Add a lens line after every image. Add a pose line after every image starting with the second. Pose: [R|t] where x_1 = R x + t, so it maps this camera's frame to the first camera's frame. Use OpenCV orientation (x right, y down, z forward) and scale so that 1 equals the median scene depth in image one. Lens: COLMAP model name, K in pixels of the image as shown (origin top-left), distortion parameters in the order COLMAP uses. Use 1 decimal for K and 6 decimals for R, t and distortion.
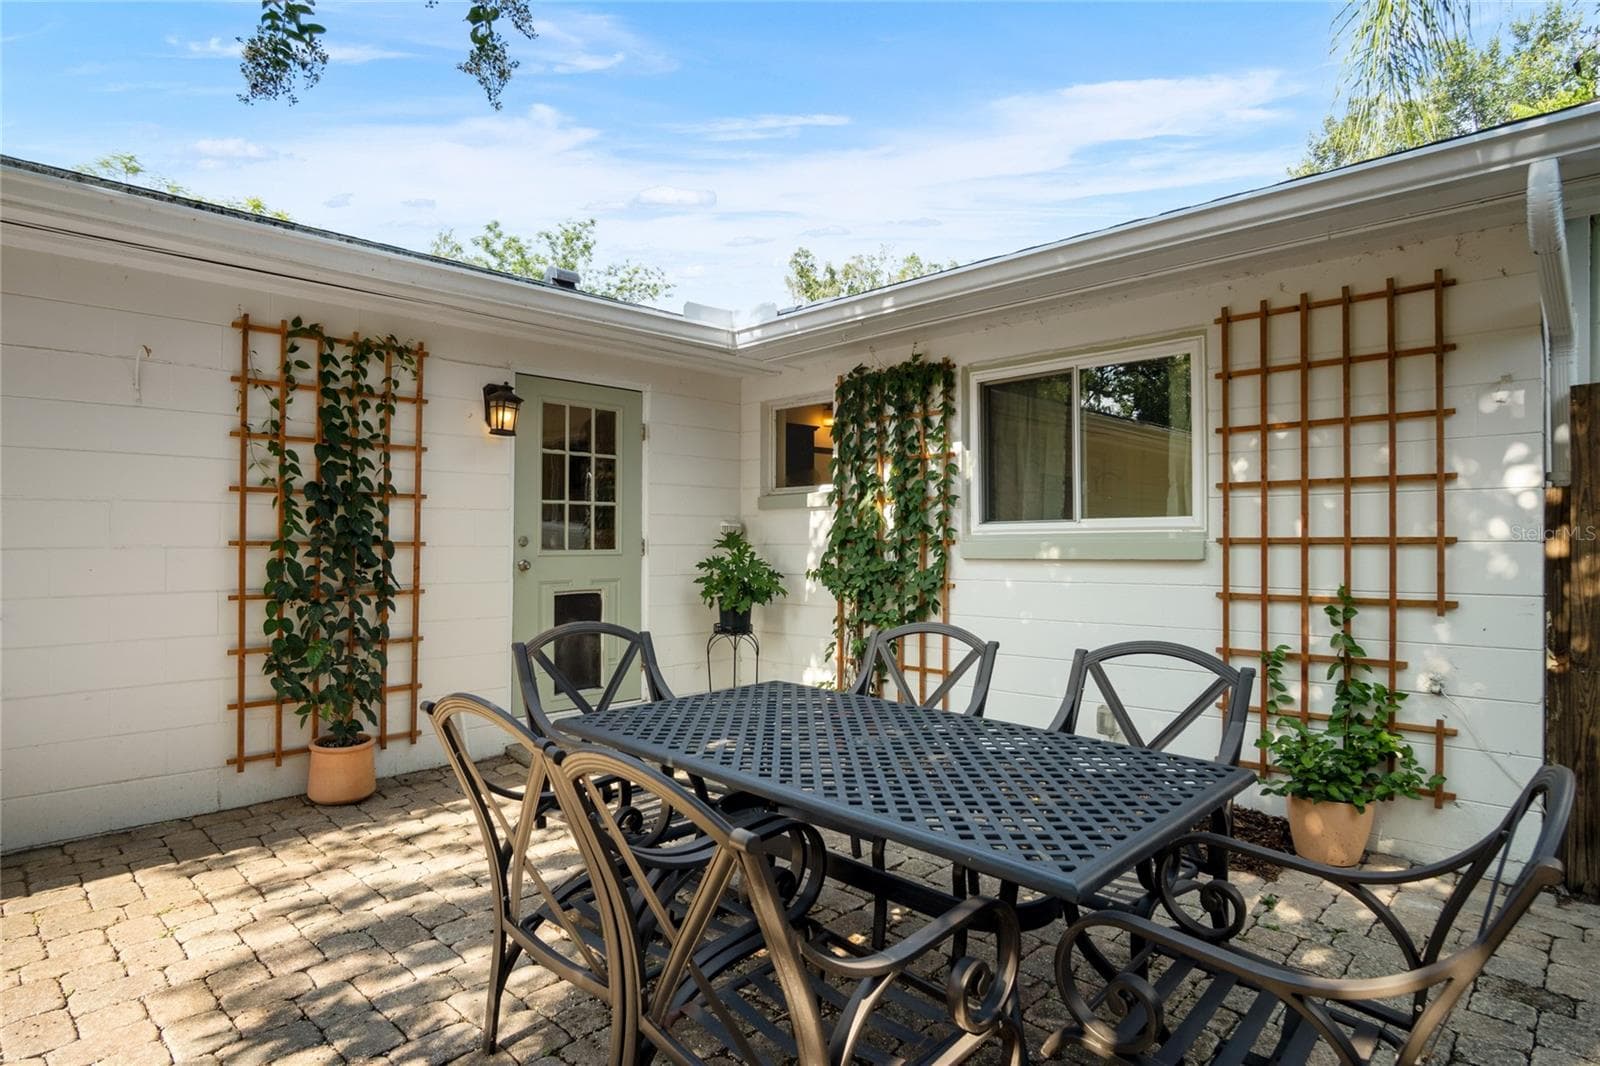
lens RADIAL K [[853.3, 0, 792.8], [0, 853.3, 539.4], [0, 0, 1]] dist [-0.030927, 0.007103]
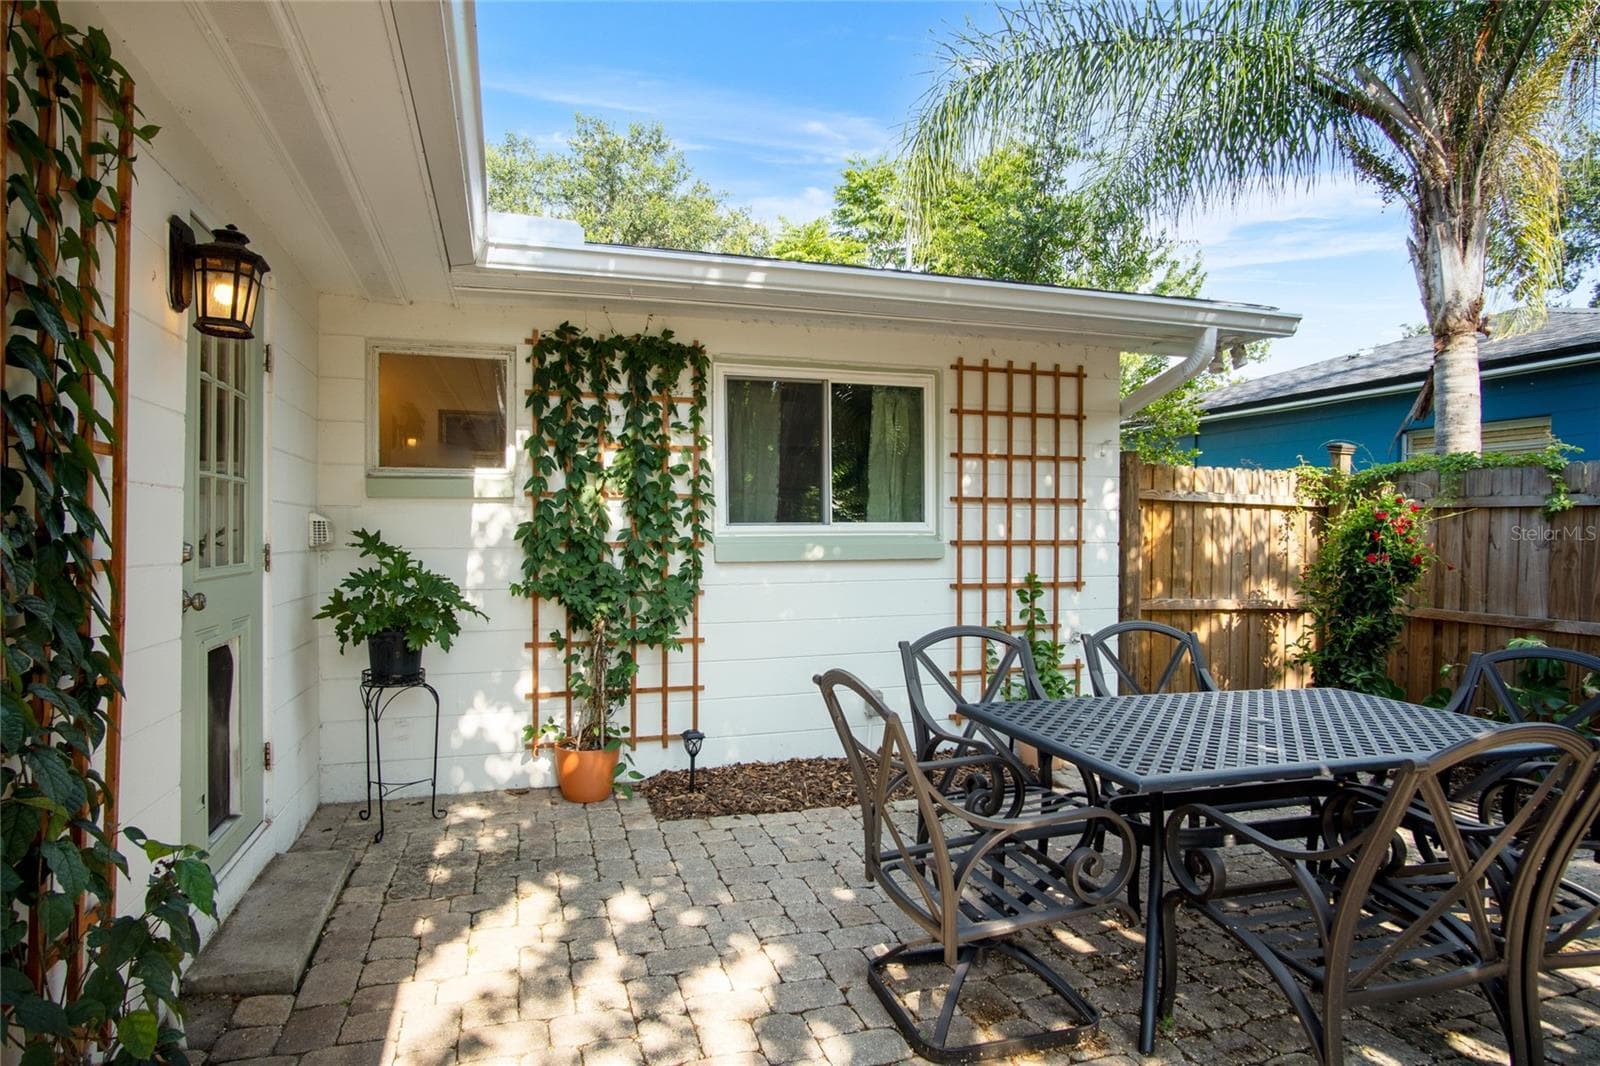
lens RADIAL K [[853.3, 0, 797.3], [0, 853.3, 528.8], [0, 0, 1]] dist [-0.030927, 0.007103]
pose [[0.495990, 0.005493, 0.868311, -0.615833], [-0.005109, 0.999981, -0.003407, -0.011380], [-0.868313, -0.002747, 0.496009, 0.501241]]
